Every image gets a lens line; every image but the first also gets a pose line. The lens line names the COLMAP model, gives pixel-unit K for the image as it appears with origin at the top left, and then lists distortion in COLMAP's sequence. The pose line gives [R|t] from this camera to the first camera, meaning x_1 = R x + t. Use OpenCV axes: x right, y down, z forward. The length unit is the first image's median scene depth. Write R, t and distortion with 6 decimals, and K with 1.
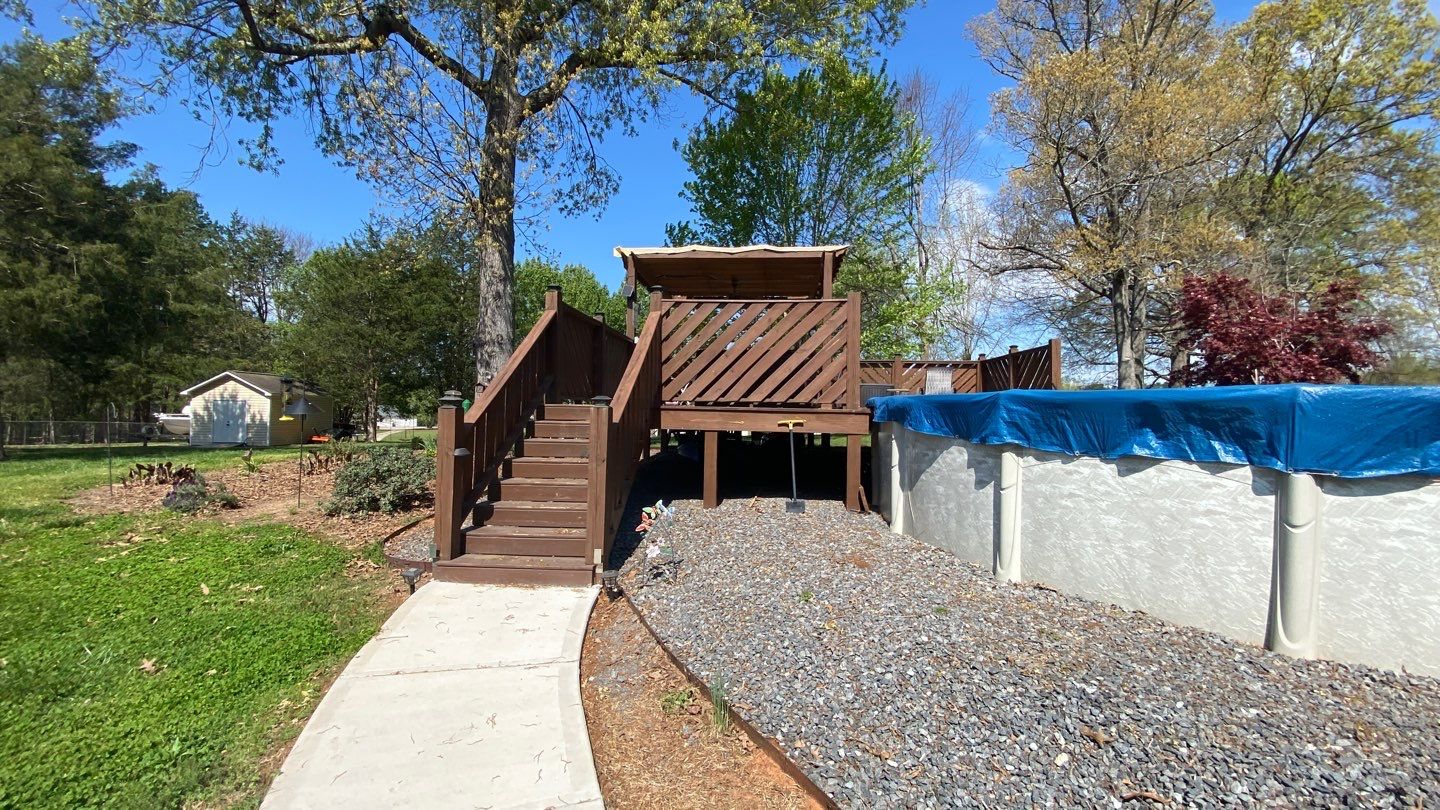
lens RADIAL K [[578.5, 0, 719.8], [0, 578.5, 400.0], [0, 0, 1]] dist [-0.013469, -0.004938]
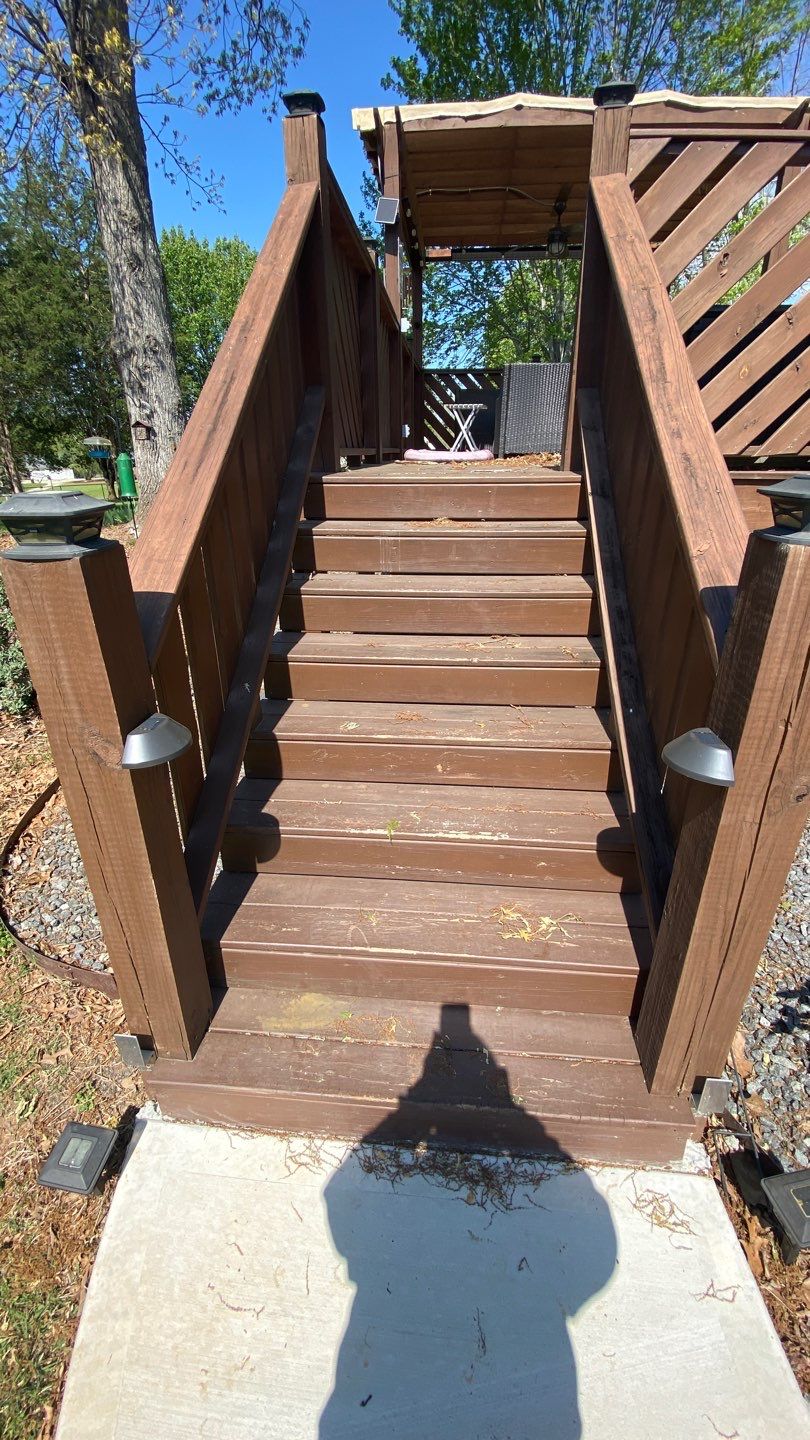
lens RADIAL K [[578.5, 0, 392.3], [0, 578.5, 720.3], [0, 0, 1]] dist [-0.013469, -0.004938]
pose [[0.999600, -0.016601, -0.022905, -0.108852], [0.025042, 0.895914, 0.443521, -0.007049], [0.013158, -0.443917, 0.895971, 0.251248]]
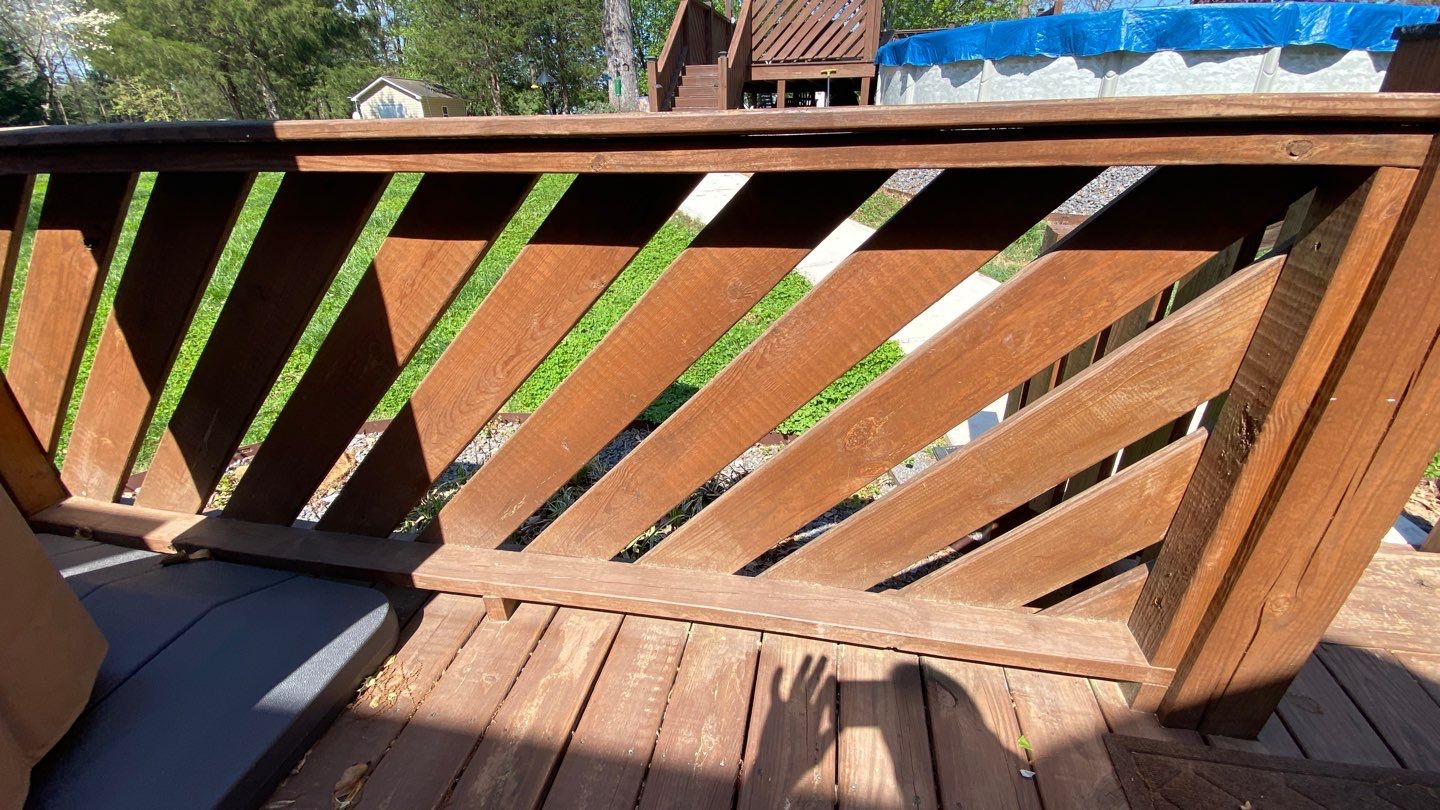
lens RADIAL K [[578.5, 0, 720.4], [0, 578.5, 397.7], [0, 0, 1]] dist [-0.013469, -0.004938]
pose [[0.988928, 0.030154, -0.145304, 0.037265], [0.039968, 0.888837, 0.456477, 0.048308], [0.142916, -0.457230, 0.877790, -0.428677]]
